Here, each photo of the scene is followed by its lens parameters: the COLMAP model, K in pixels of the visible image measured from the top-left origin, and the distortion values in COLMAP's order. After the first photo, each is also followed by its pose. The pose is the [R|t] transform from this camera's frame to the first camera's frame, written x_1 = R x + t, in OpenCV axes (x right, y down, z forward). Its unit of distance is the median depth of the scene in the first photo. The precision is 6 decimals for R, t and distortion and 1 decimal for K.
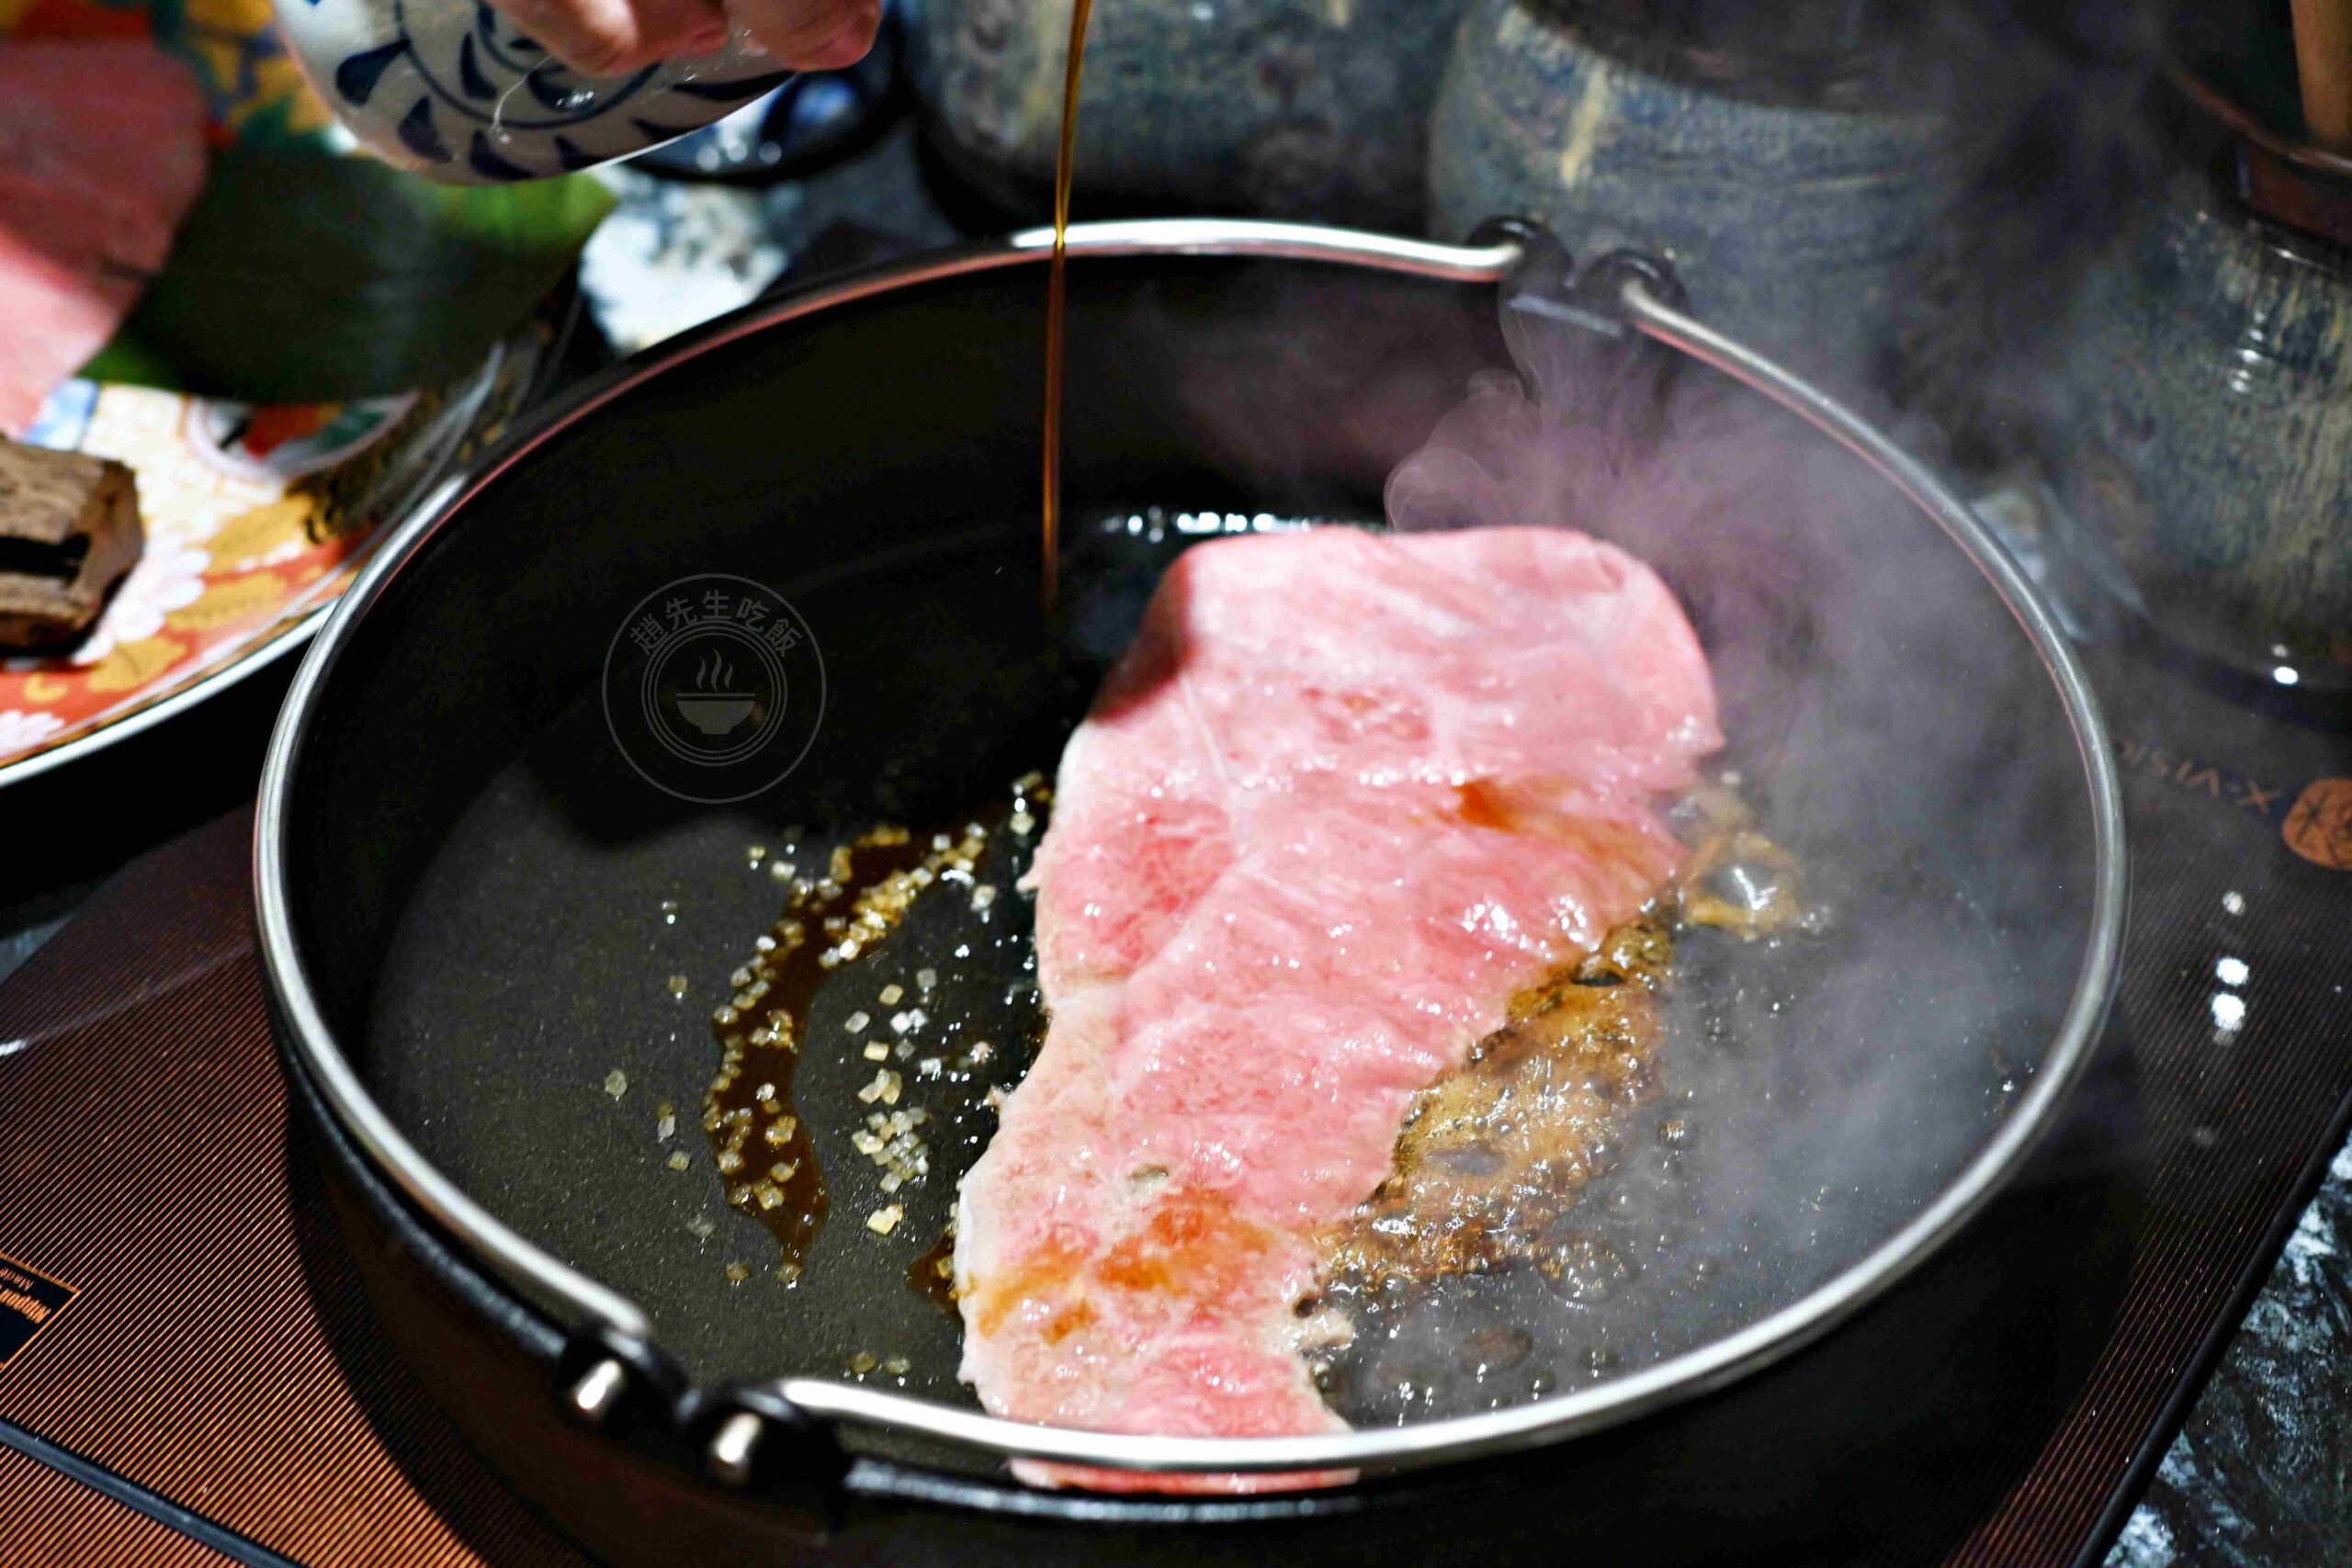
lens RADIAL K [[5010.3, 0, 1169.0], [0, 5010.3, 707.5], [0, 0, 1]] dist [-0.030160, -0.149480]
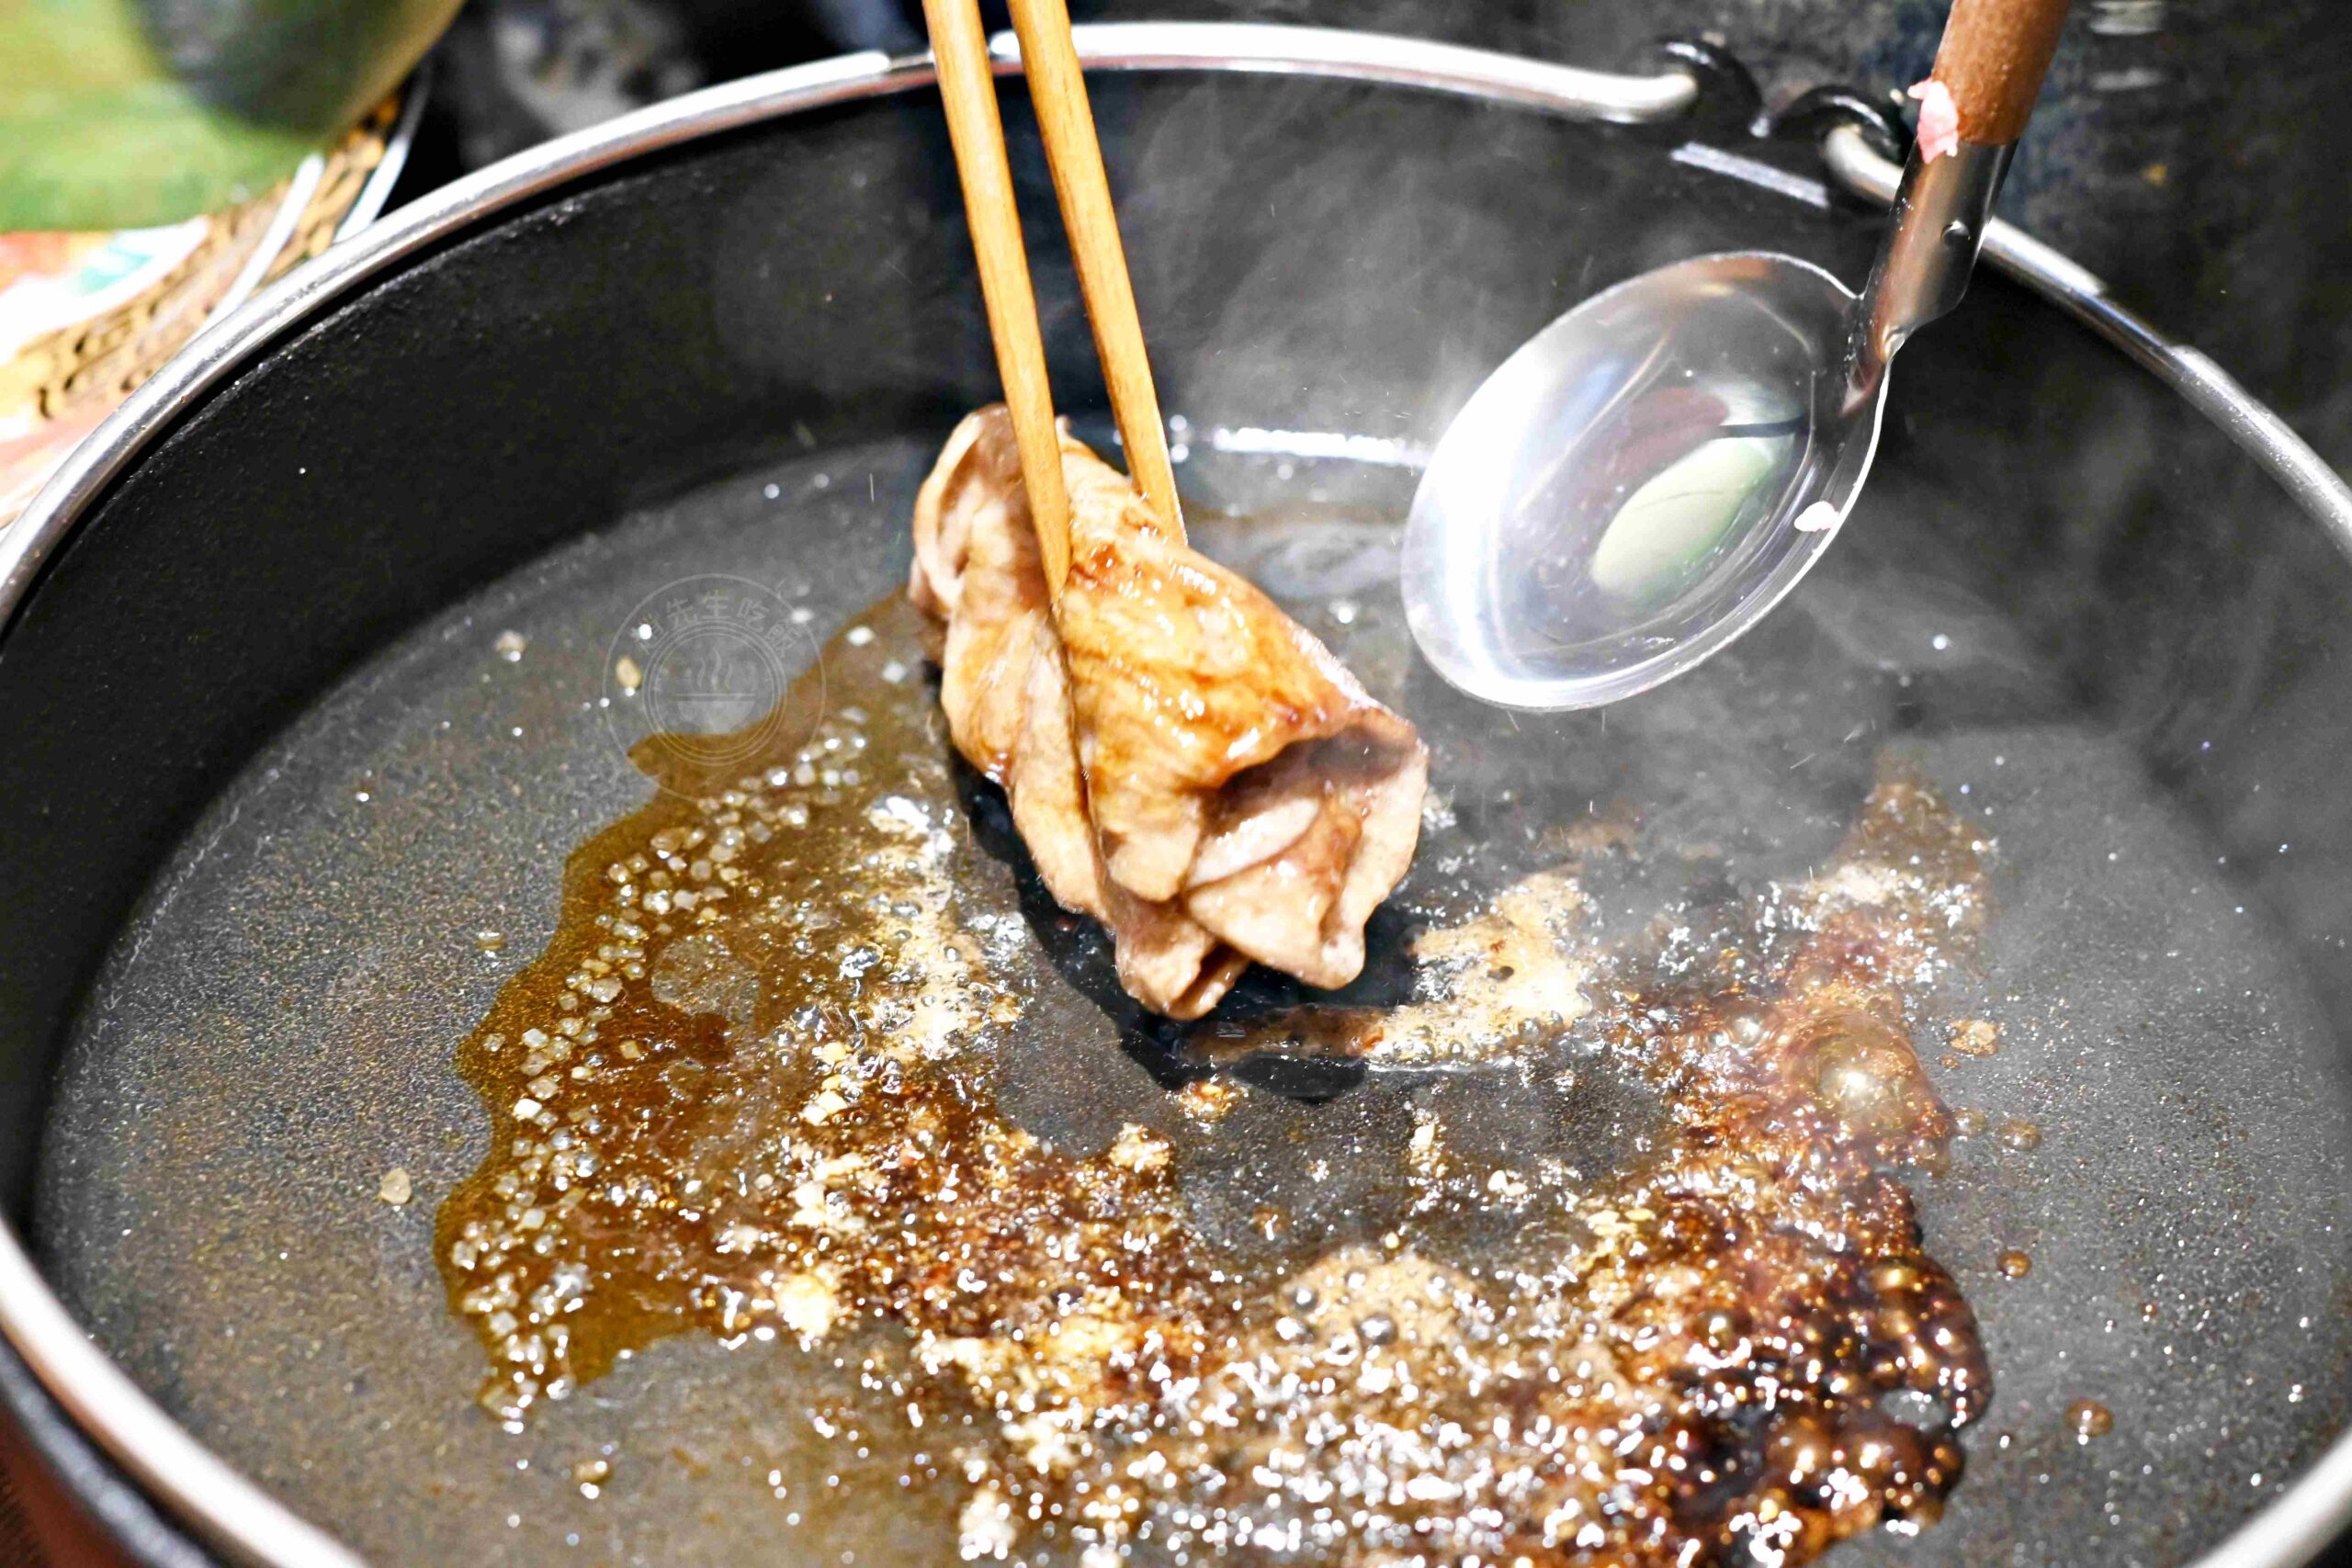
lens RADIAL K [[4940.9, 0, 1176.0], [0, 4940.9, 784.0], [0, 0, 1]] dist [-0.068636, 0.151449]
pose [[0.999200, 0.039610, 0.005496, -0.005073], [-0.039742, 0.998856, 0.026575, -0.005077], [-0.004437, -0.026773, 0.999632, 0.280638]]
